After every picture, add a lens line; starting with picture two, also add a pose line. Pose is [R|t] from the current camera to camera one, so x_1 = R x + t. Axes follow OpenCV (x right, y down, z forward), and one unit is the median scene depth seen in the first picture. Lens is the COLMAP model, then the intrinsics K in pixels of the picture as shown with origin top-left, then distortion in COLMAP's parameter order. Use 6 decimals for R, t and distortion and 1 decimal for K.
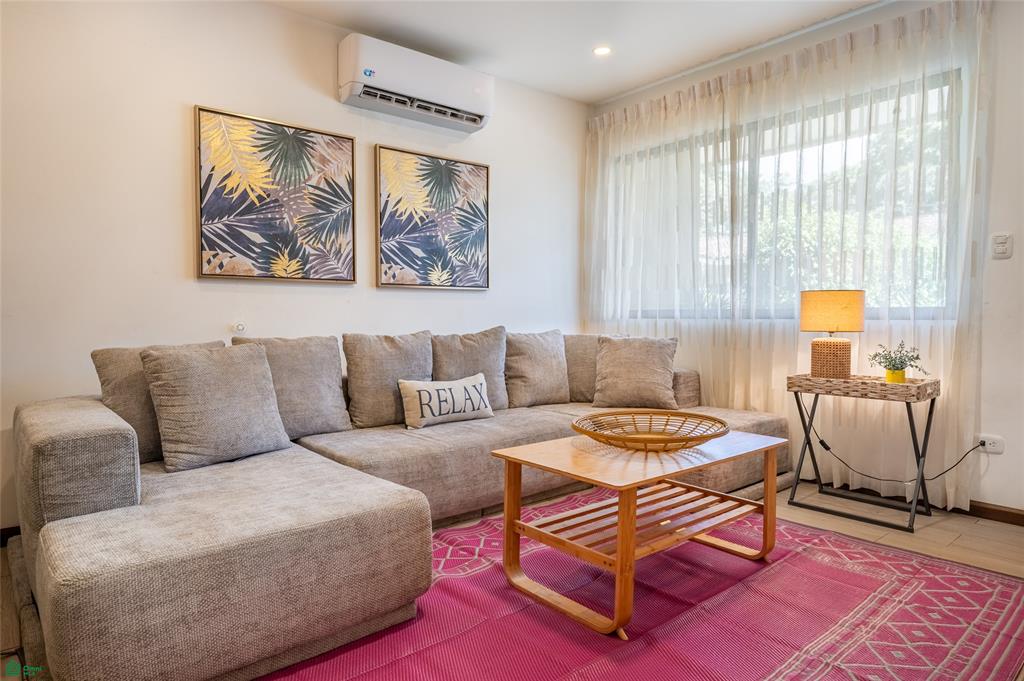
lens RADIAL K [[612.5, 0, 510.4], [0, 612.5, 338.8], [0, 0, 1]] dist [-0.002058, 0.000916]
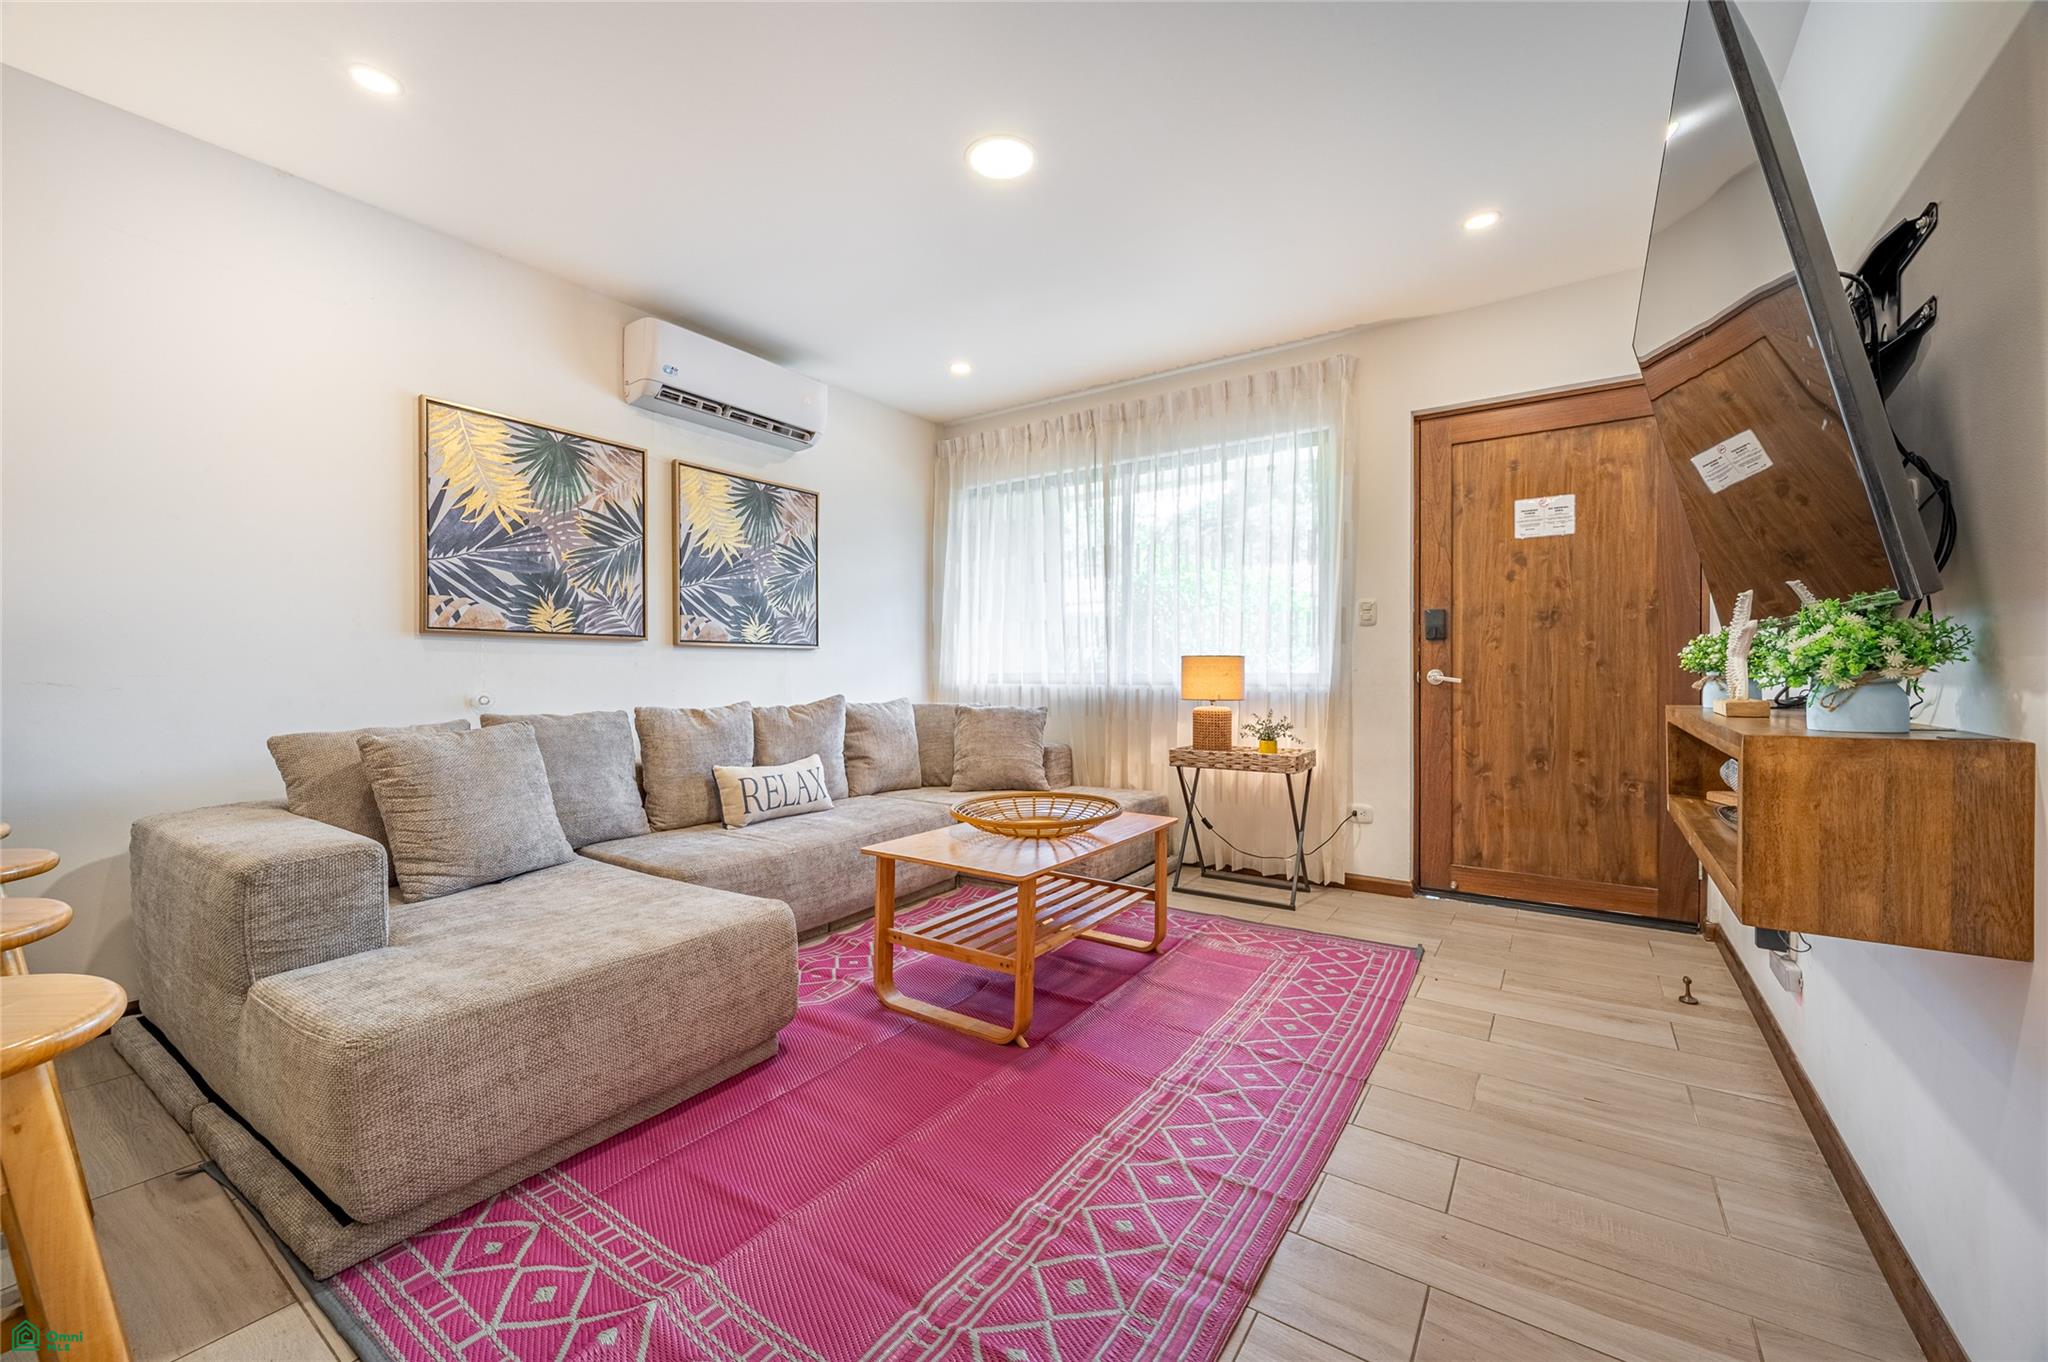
lens RADIAL K [[801.2, 0, 1021.3], [0, 801.2, 681.4], [0, 0, 1]] dist [-0.000597, -0.000313]
pose [[0.963349, -0.001110, 0.268247, -0.082627], [0.008352, 0.999631, -0.025860, -0.011543], [-0.268120, 0.027152, 0.963003, -0.093304]]
